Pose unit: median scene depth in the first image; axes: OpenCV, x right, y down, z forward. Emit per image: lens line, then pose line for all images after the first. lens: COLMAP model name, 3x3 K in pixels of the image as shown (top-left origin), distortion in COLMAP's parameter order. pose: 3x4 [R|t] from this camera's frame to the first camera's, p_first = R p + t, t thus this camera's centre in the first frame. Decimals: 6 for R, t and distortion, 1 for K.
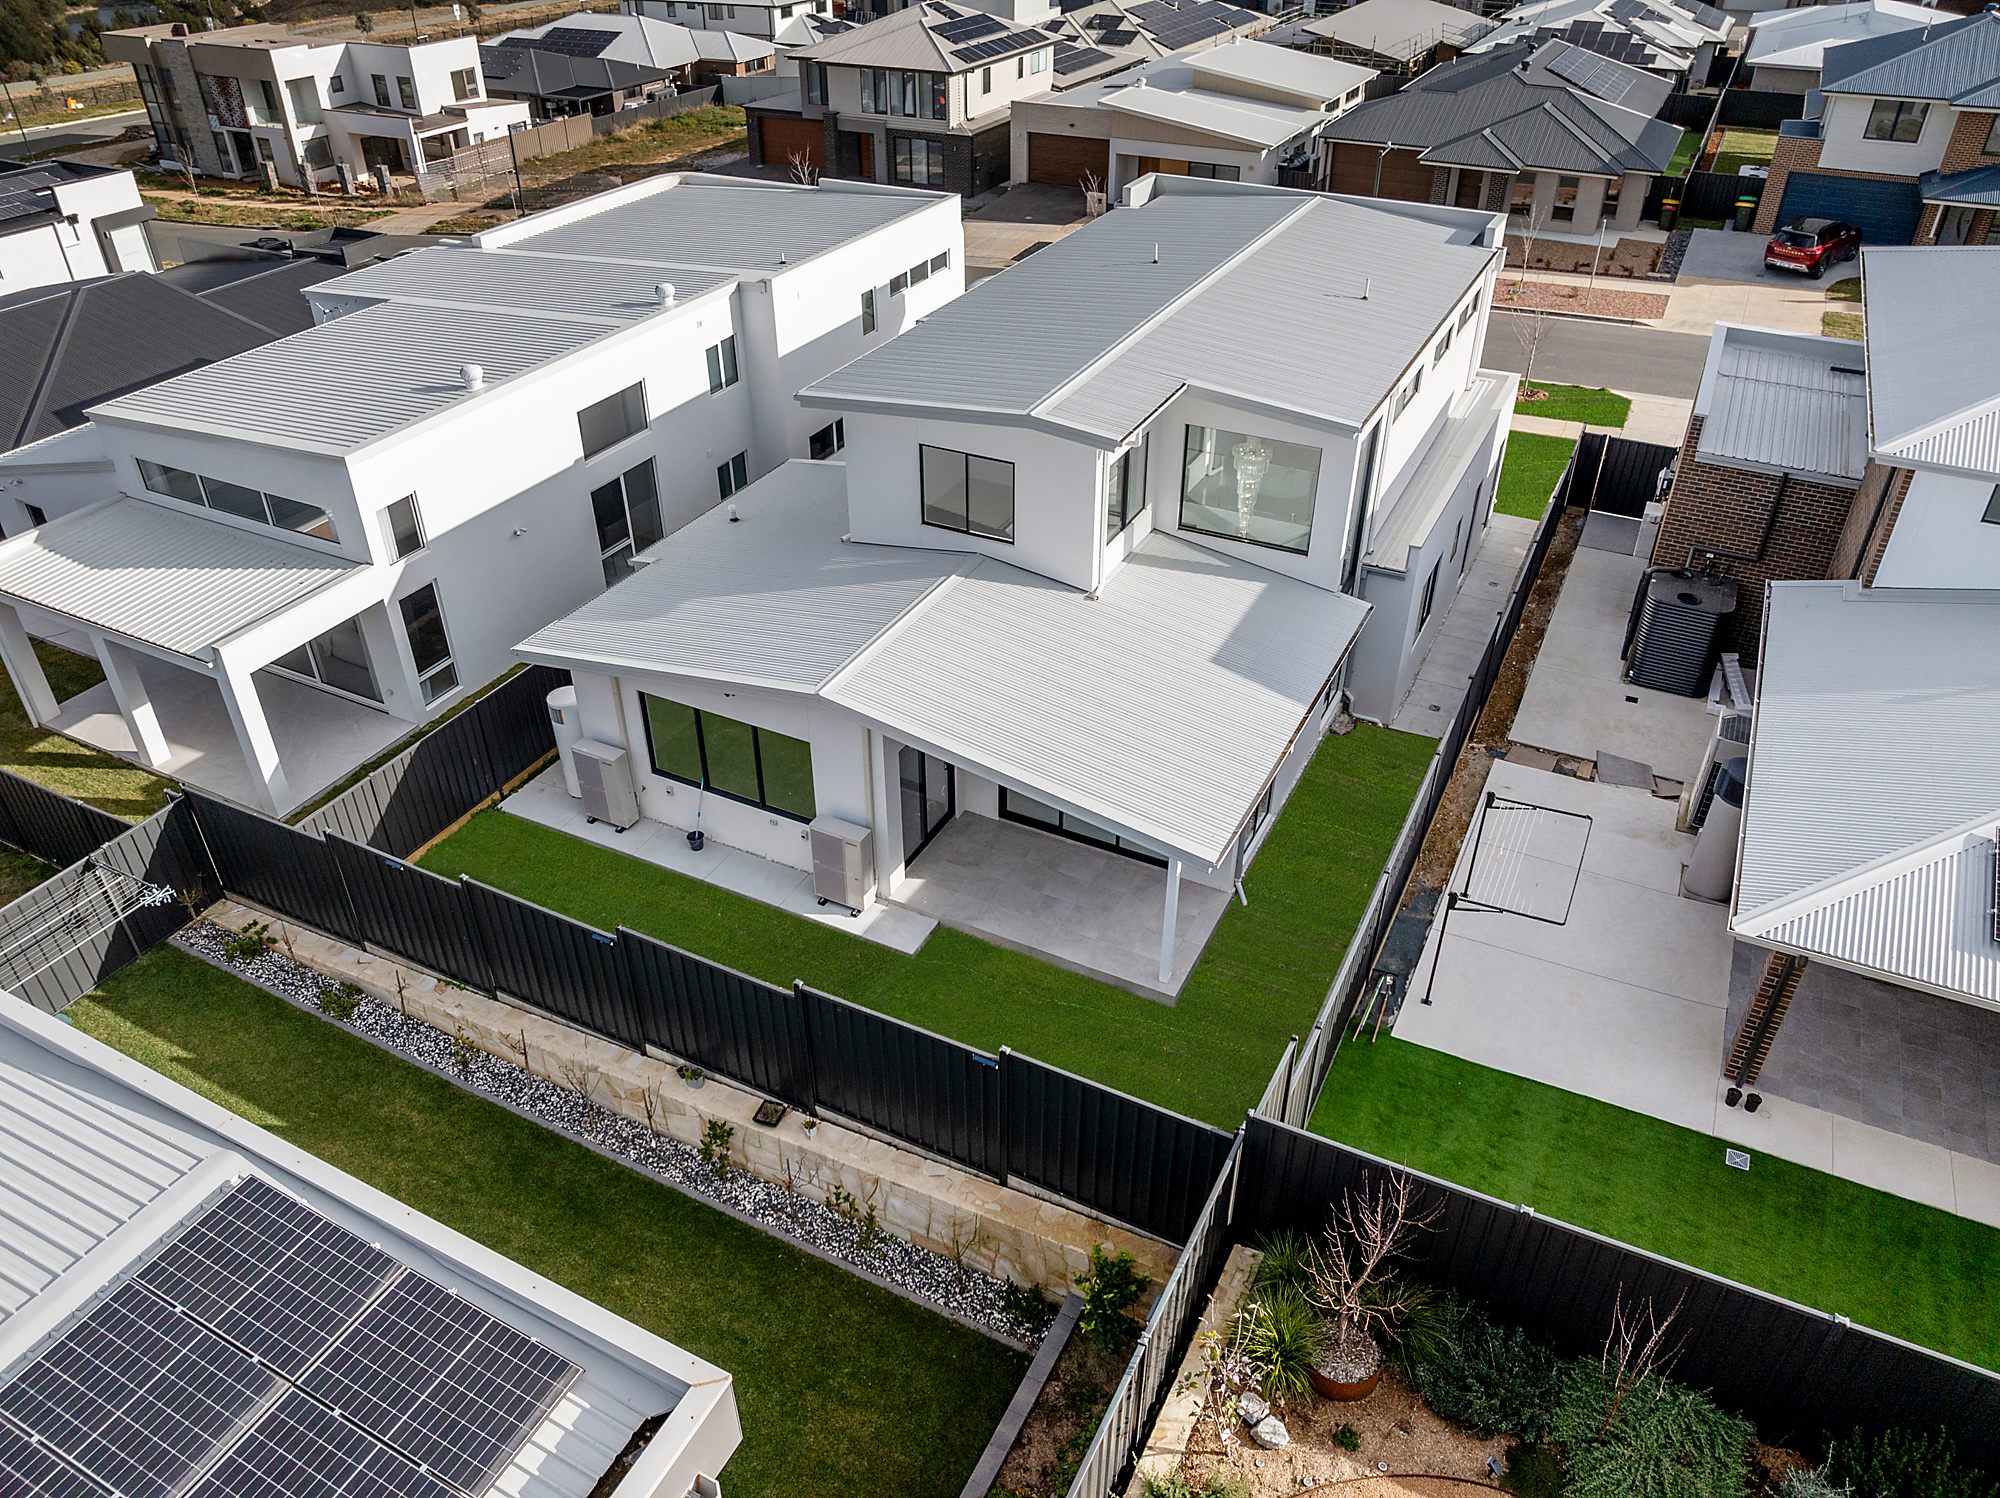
lens RADIAL K [[1412.3, 0, 1002.5], [0, 1412.3, 749.7], [0, 0, 1]] dist [-0.063157, 0.039128]
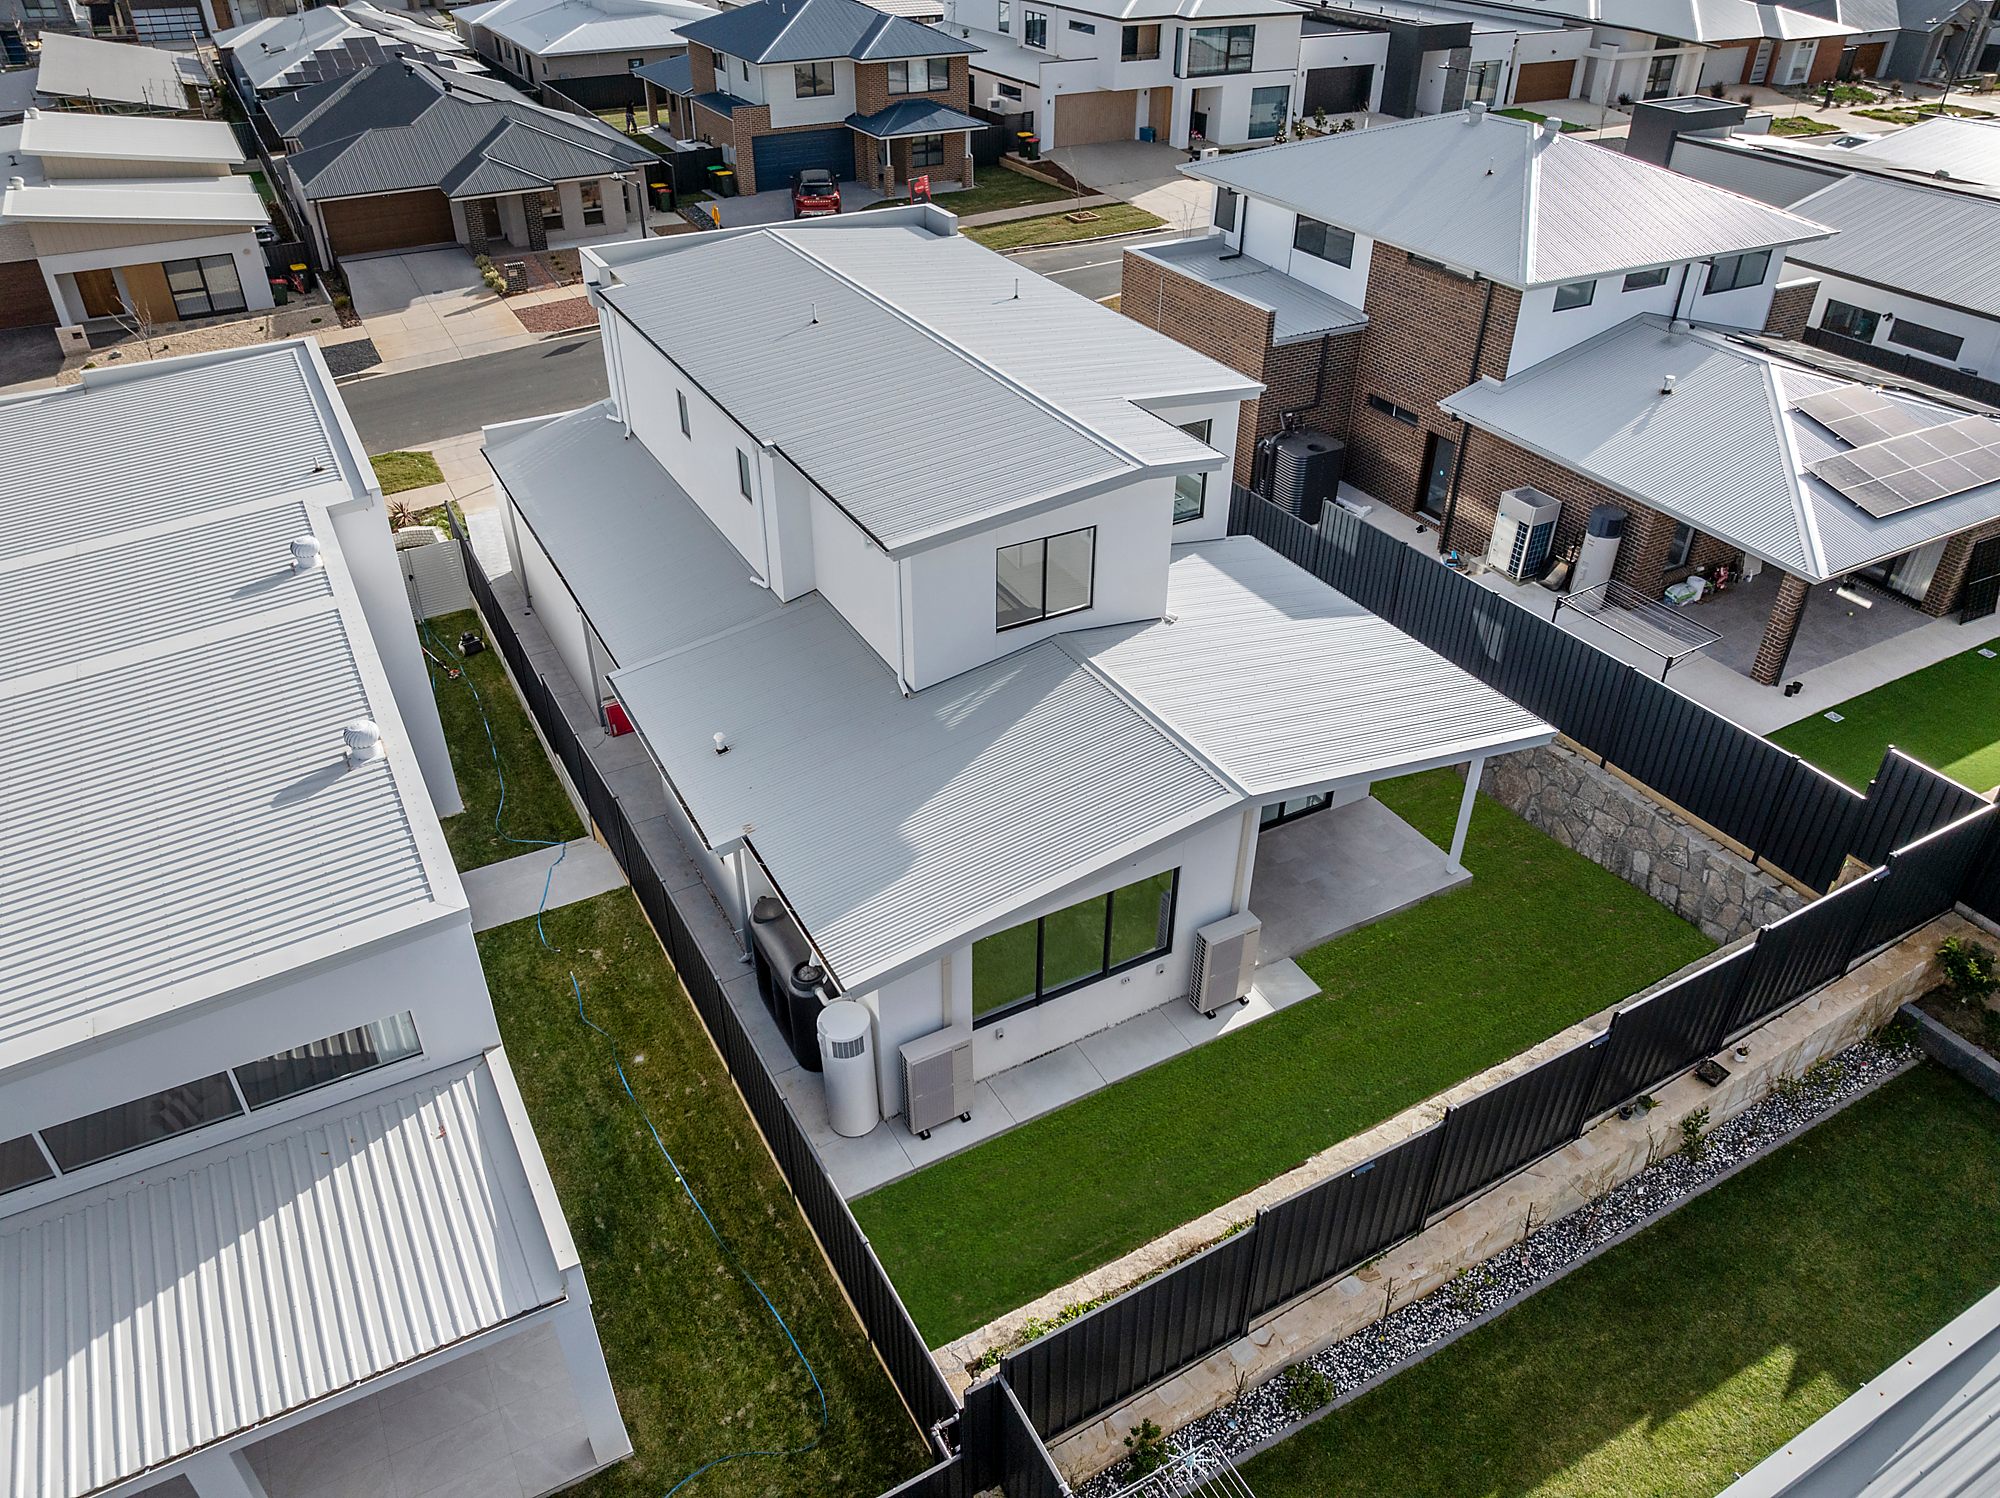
lens RADIAL K [[1412.3, 0, 1005.7], [0, 1412.3, 739.4], [0, 0, 1]] dist [-0.063157, 0.039128]
pose [[0.560692, -0.458896, 0.689230, -0.633650], [0.461843, 0.864193, 0.199676, -0.248968], [-0.687259, 0.206359, 0.696485, 0.333018]]
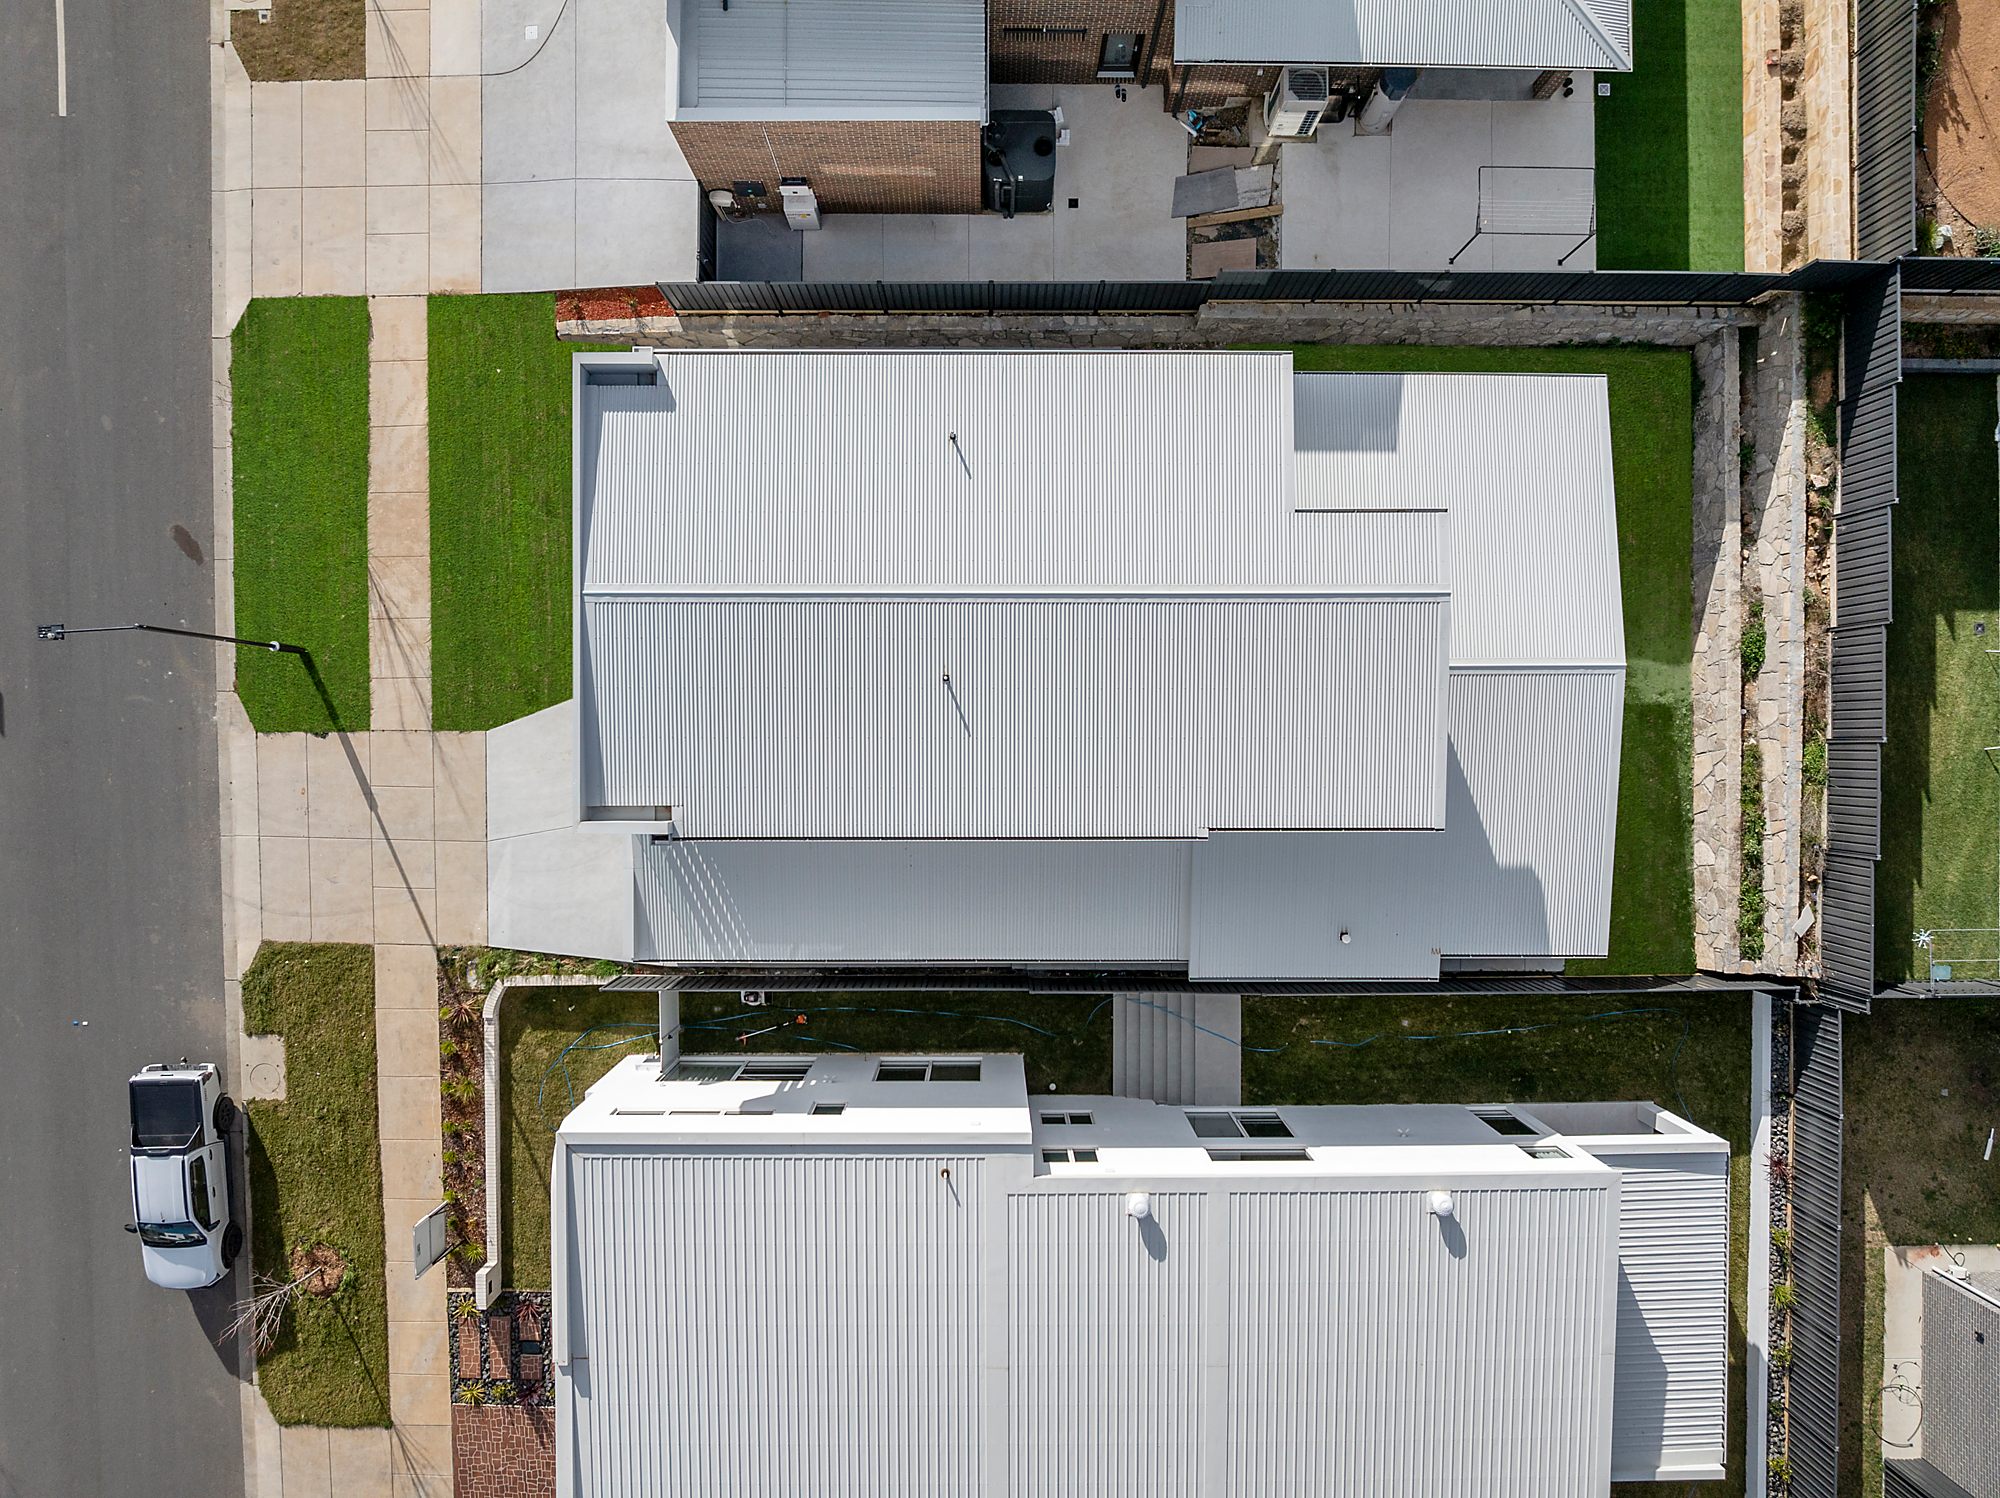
lens RADIAL K [[1412.3, 0, 1008.2], [0, 1412.3, 748.6], [0, 0, 1]] dist [-0.063157, 0.039128]
pose [[-0.450731, -0.892657, -0.002350, 0.056578], [0.494083, -0.251669, 0.832193, -1.144448], [-0.743454, 0.373934, 0.554481, 0.525433]]
